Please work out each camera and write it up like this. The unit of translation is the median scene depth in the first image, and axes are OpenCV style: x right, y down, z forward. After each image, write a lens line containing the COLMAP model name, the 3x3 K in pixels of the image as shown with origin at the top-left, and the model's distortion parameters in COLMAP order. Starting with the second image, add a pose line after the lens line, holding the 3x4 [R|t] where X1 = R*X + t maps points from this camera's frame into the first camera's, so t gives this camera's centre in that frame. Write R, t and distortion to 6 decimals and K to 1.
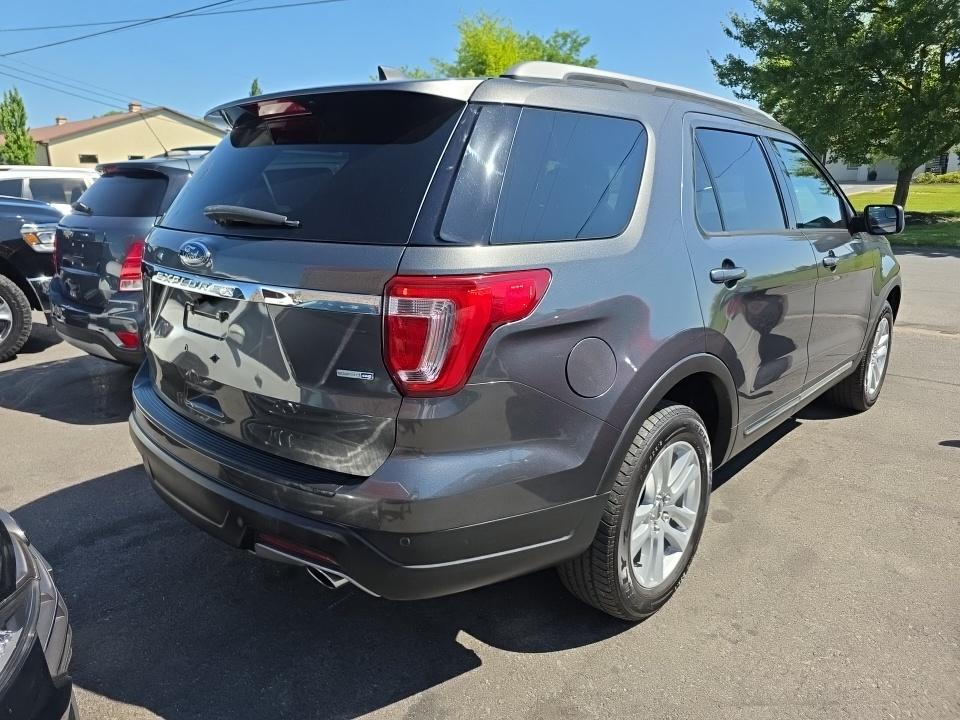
lens RADIAL K [[647.9, 0, 478.4], [0, 647.9, 360.2], [0, 0, 1]] dist [0.039541, -0.029583]
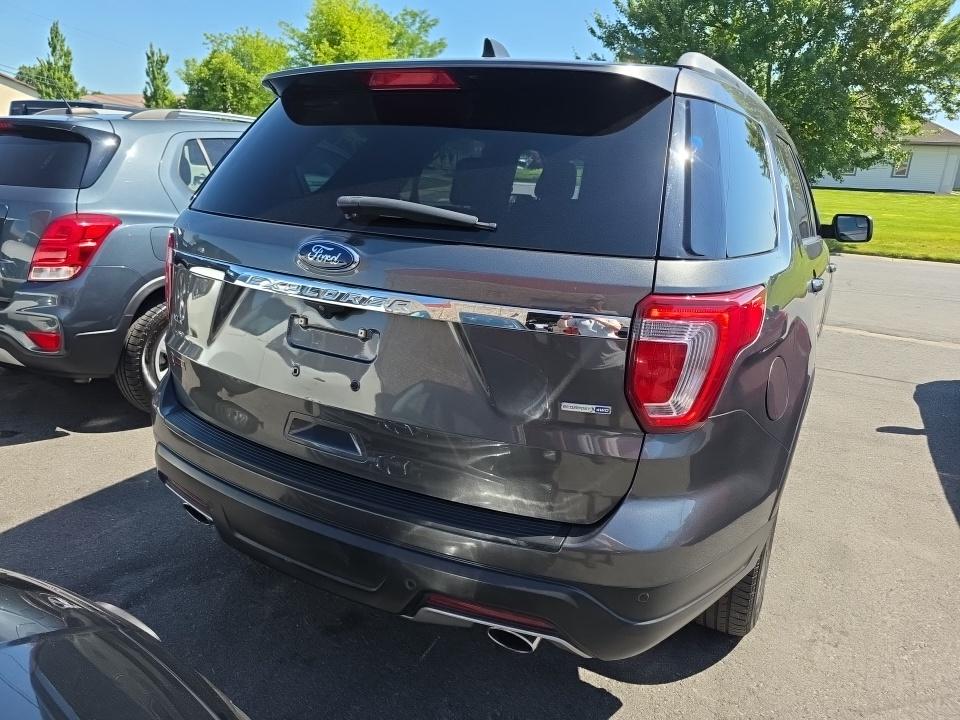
lens RADIAL K [[647.9, 0, 478.5], [0, 647.9, 360.7], [0, 0, 1]] dist [0.039541, -0.029583]
pose [[0.969641, -0.013455, 0.244161, -0.234577], [0.006763, 0.999579, 0.028226, -0.028618], [-0.244438, -0.025718, 0.969324, 0.090493]]
